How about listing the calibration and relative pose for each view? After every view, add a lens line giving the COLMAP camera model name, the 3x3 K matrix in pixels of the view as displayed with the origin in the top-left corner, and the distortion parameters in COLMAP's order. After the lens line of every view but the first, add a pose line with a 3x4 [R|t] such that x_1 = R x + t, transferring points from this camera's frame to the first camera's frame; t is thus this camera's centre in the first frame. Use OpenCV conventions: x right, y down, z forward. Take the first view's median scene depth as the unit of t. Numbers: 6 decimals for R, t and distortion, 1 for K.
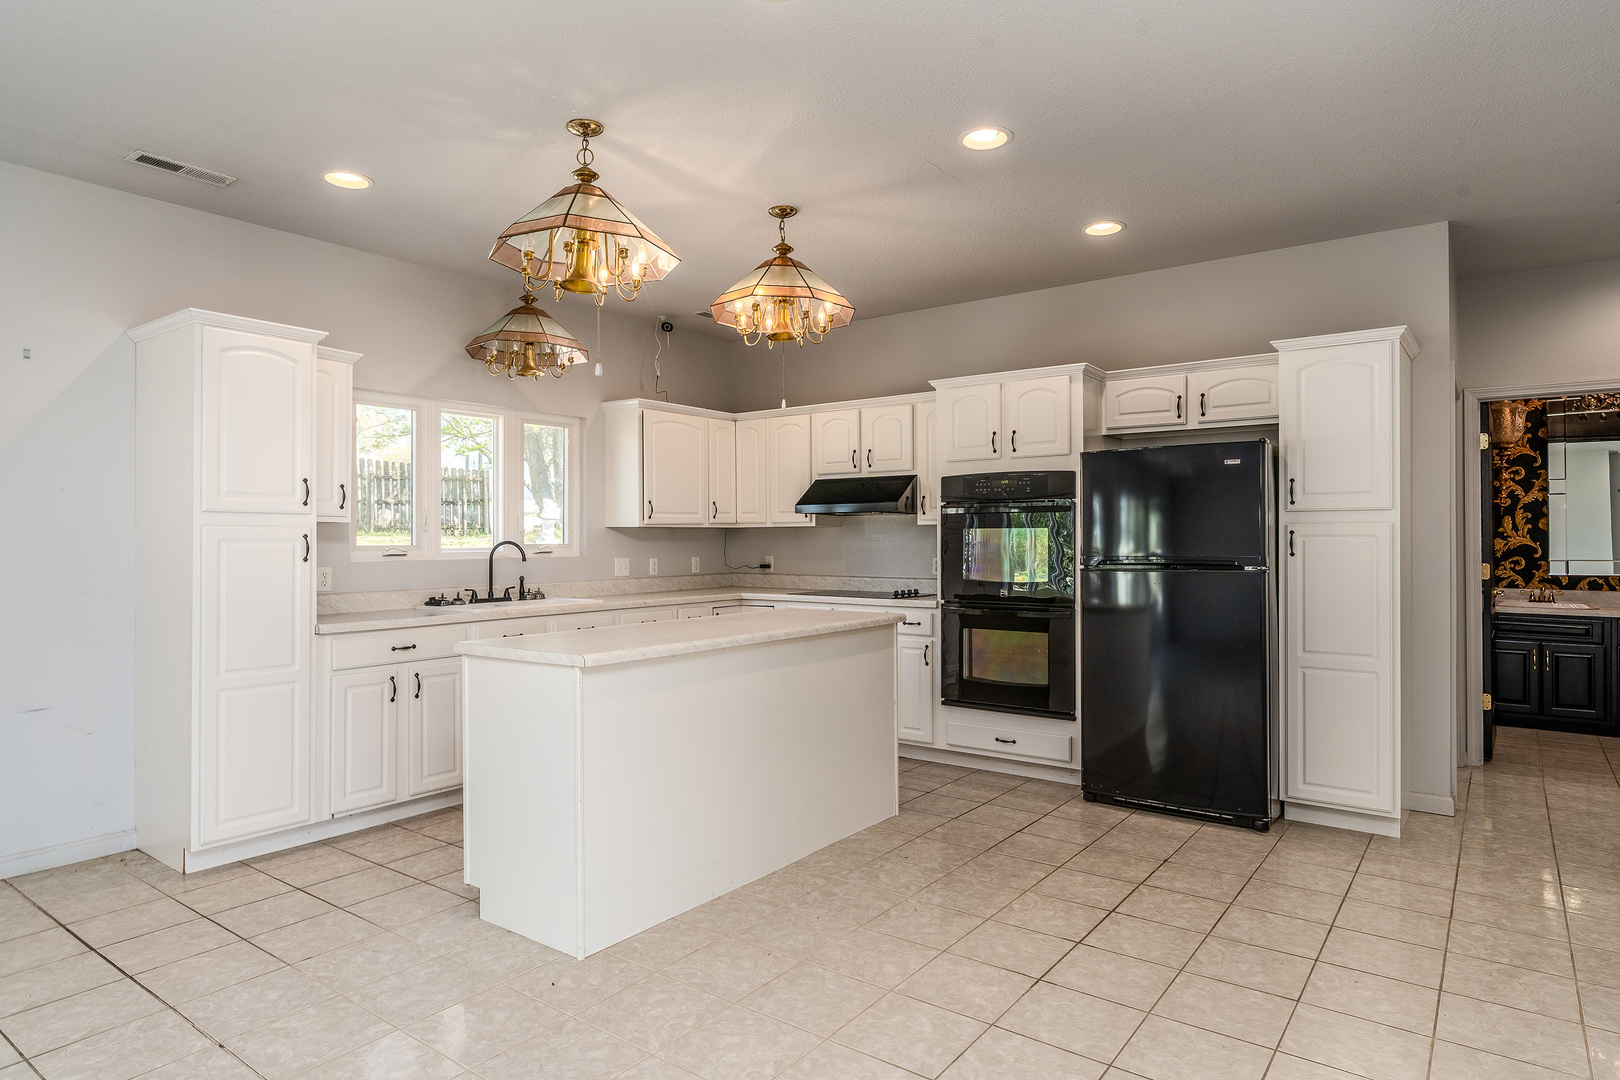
lens RADIAL K [[928.0, 0, 810.0], [0, 928.0, 540.0], [0, 0, 1]] dist [0.001384, 0.000972]
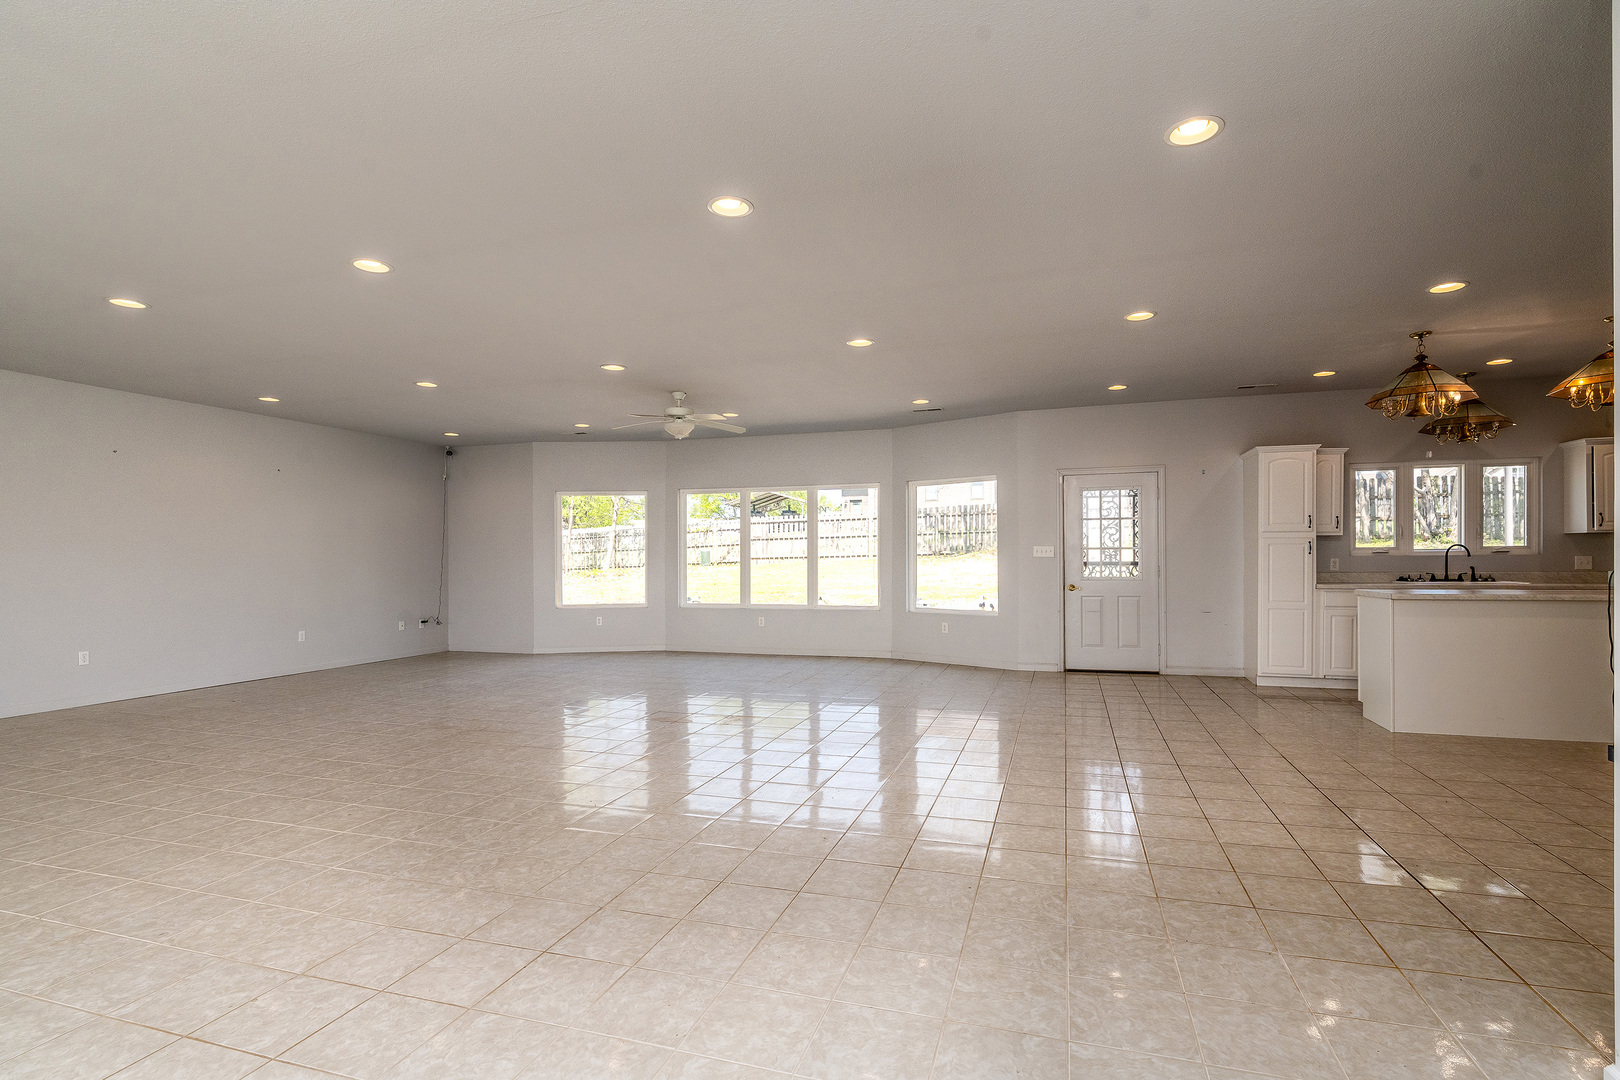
lens RADIAL K [[770.3, 0, 827.0], [0, 770.3, 559.2], [0, 0, 1]] dist [-0.002360, -0.000204]
pose [[0.337949, 0.005597, -0.941148, 0.579365], [0.004903, 0.999958, 0.007707, 0.012647], [0.941152, -0.007219, 0.337907, -0.498643]]
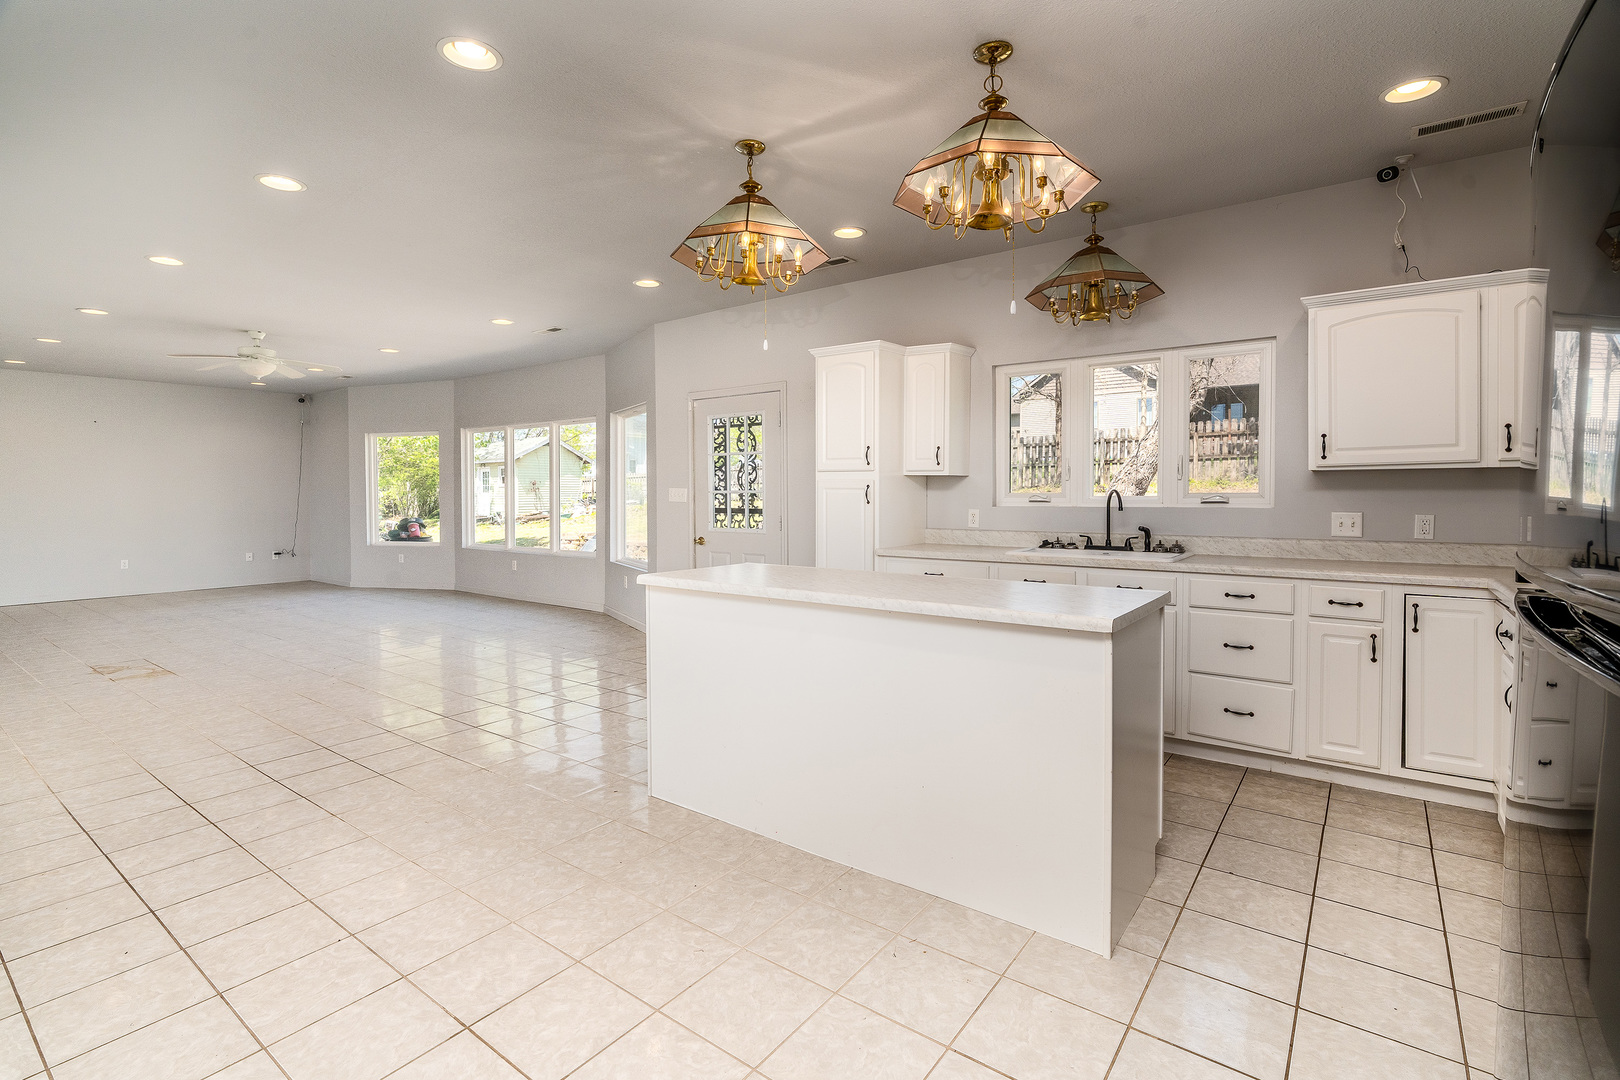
lens RADIAL K [[735.3, 0, 791.6], [0, 735.3, 509.3], [0, 0, 1]] dist [-0.000635, 0.000153]
pose [[0.003057, 0.030539, -0.999529, 0.464907], [0.002987, 0.999529, 0.030548, -0.002666], [0.999991, -0.003079, 0.002964, 0.675973]]
